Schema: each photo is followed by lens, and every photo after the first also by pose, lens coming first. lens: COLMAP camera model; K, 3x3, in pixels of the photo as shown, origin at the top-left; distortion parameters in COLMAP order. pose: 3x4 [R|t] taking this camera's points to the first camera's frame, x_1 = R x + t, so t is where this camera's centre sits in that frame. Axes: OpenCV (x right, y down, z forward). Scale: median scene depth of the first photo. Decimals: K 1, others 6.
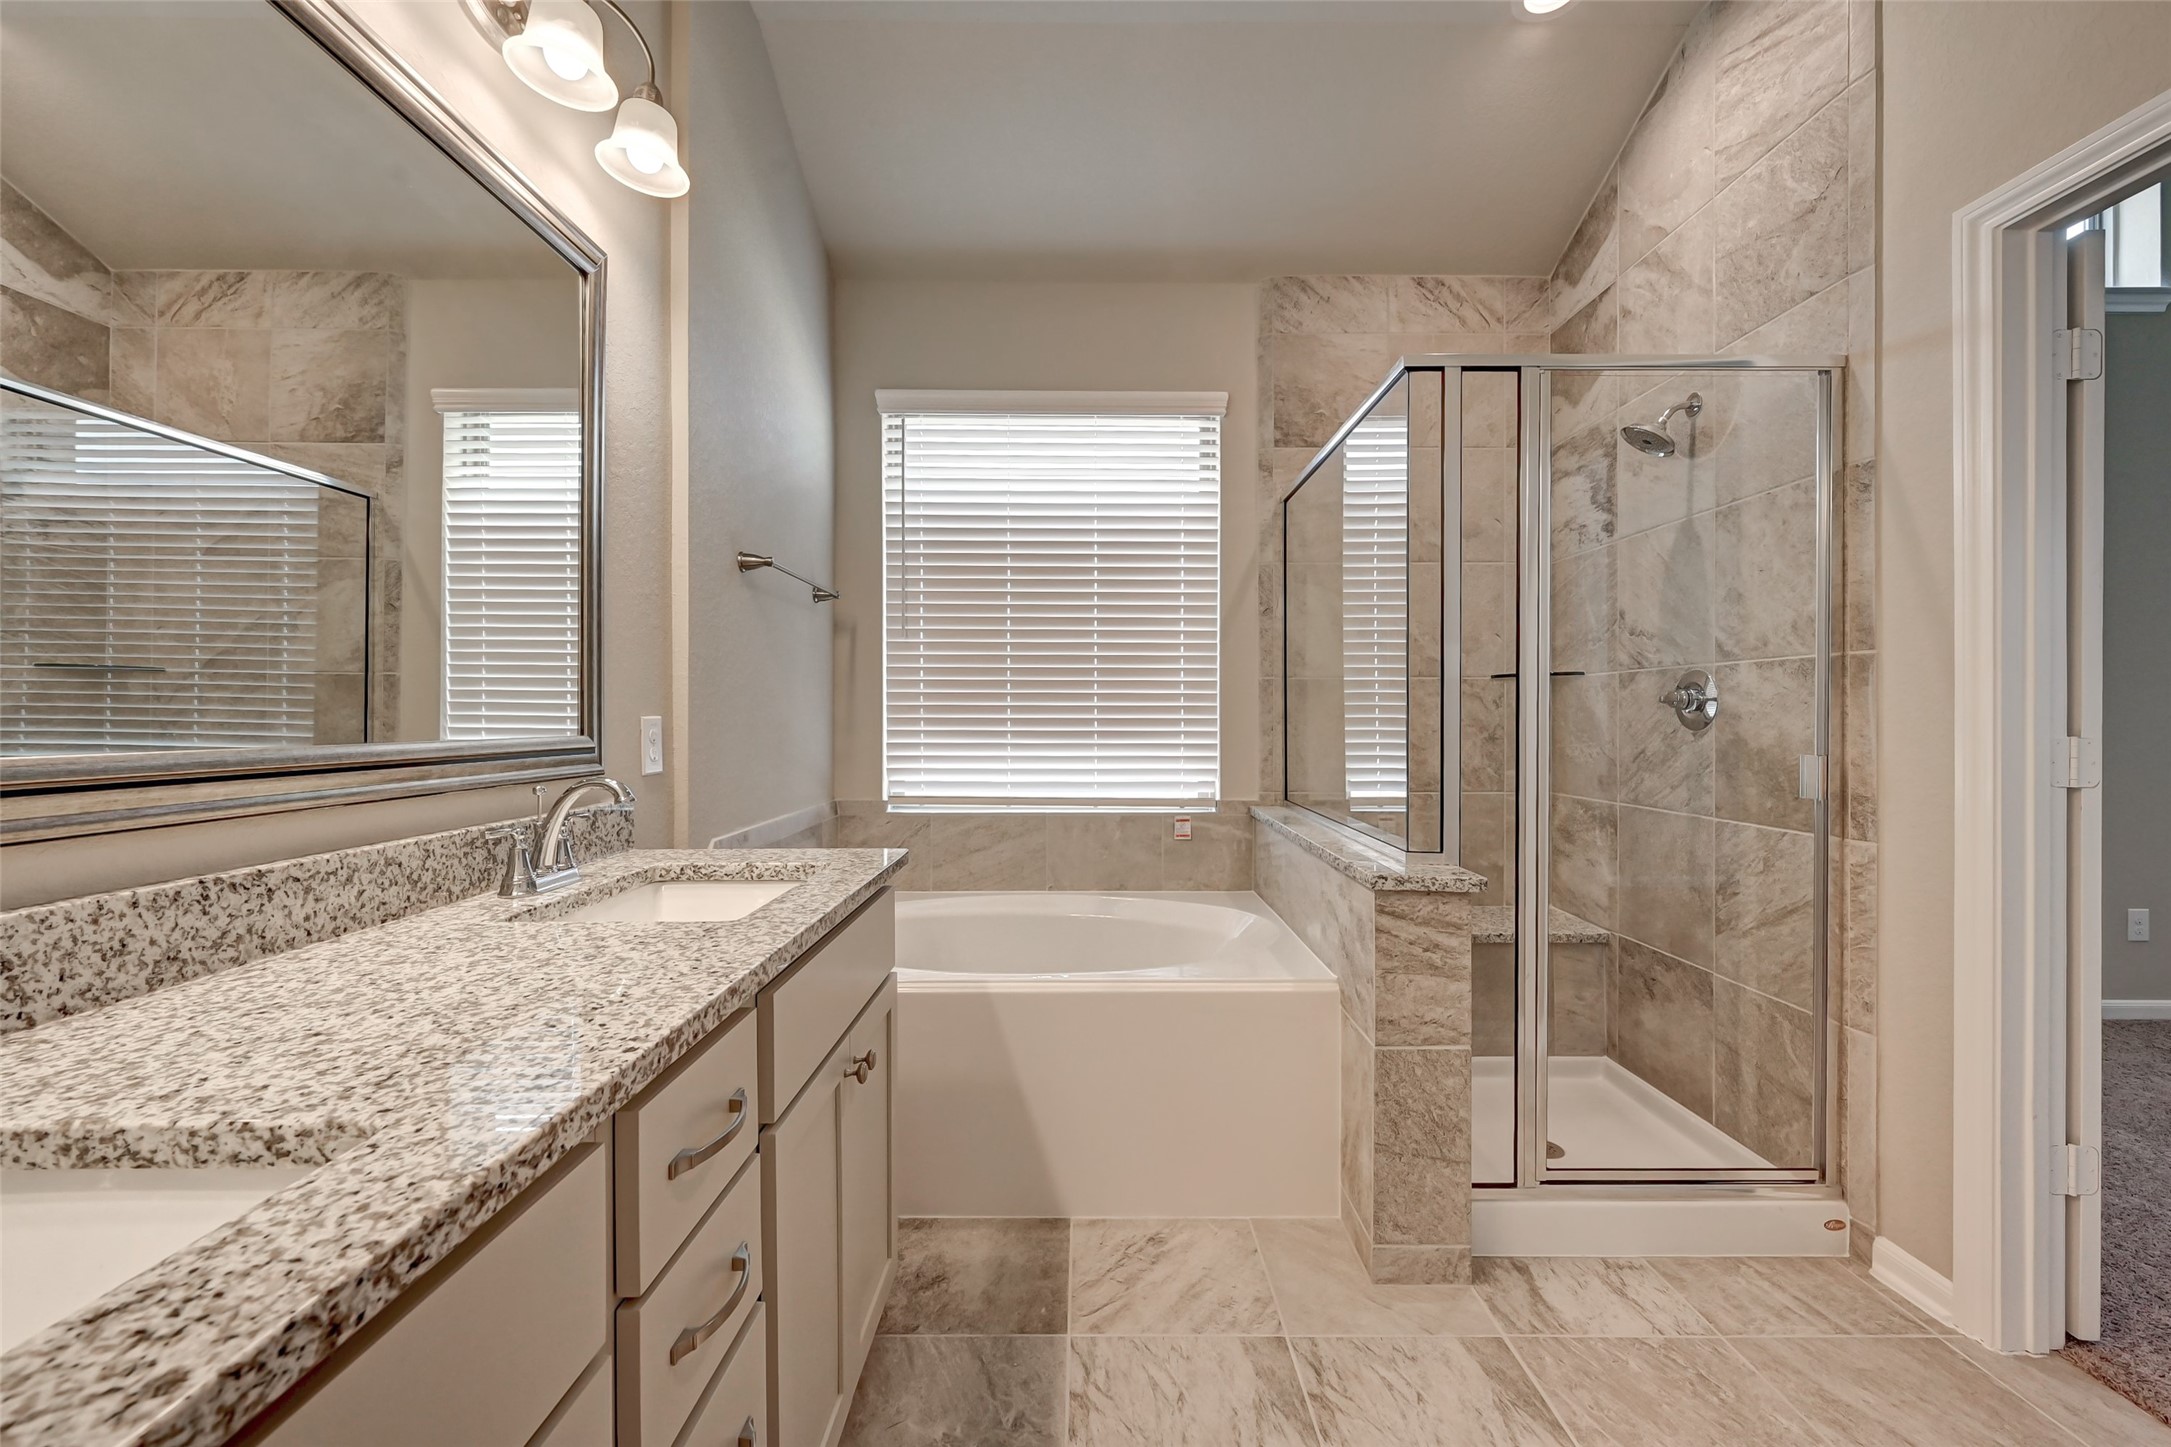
lens RADIAL K [[873.5, 0, 1087.7], [0, 873.5, 712.6], [0, 0, 1]] dist [0.000789, 0.000154]
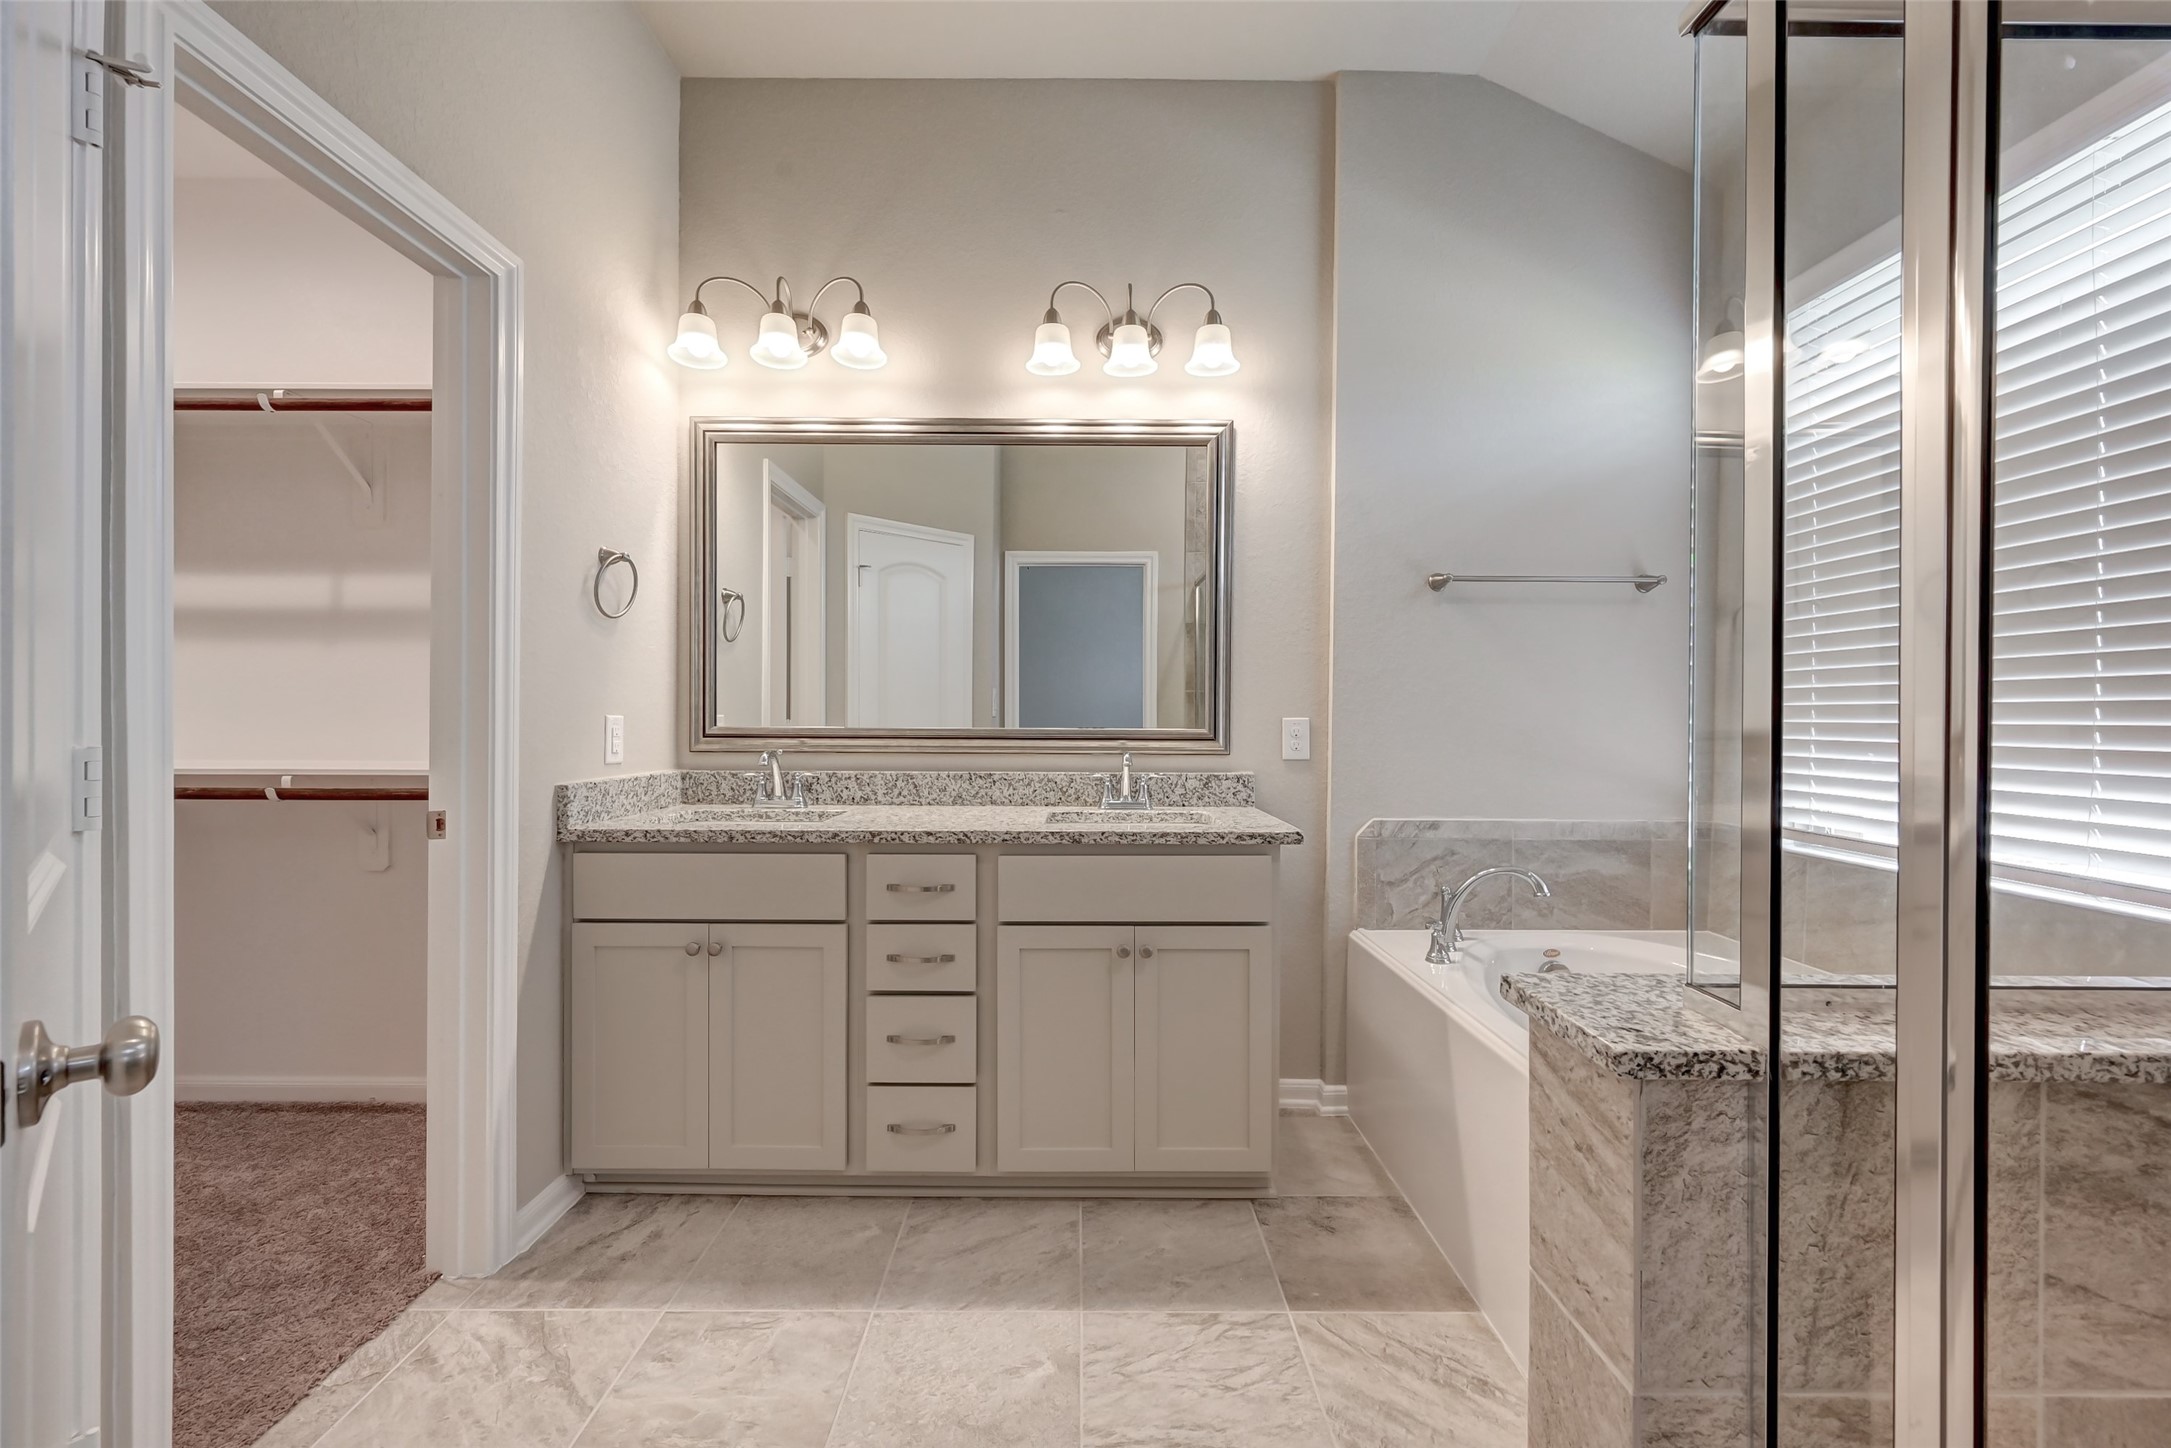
lens RADIAL K [[873.5, 0, 1085.1], [0, 873.5, 725.5], [0, 0, 1]] dist [0.000789, 0.000154]
pose [[-0.007232, 0.006276, -0.999954, 0.942931], [-0.002851, 0.999976, 0.006296, 0.008684], [0.999970, 0.002896, -0.007214, 0.709581]]
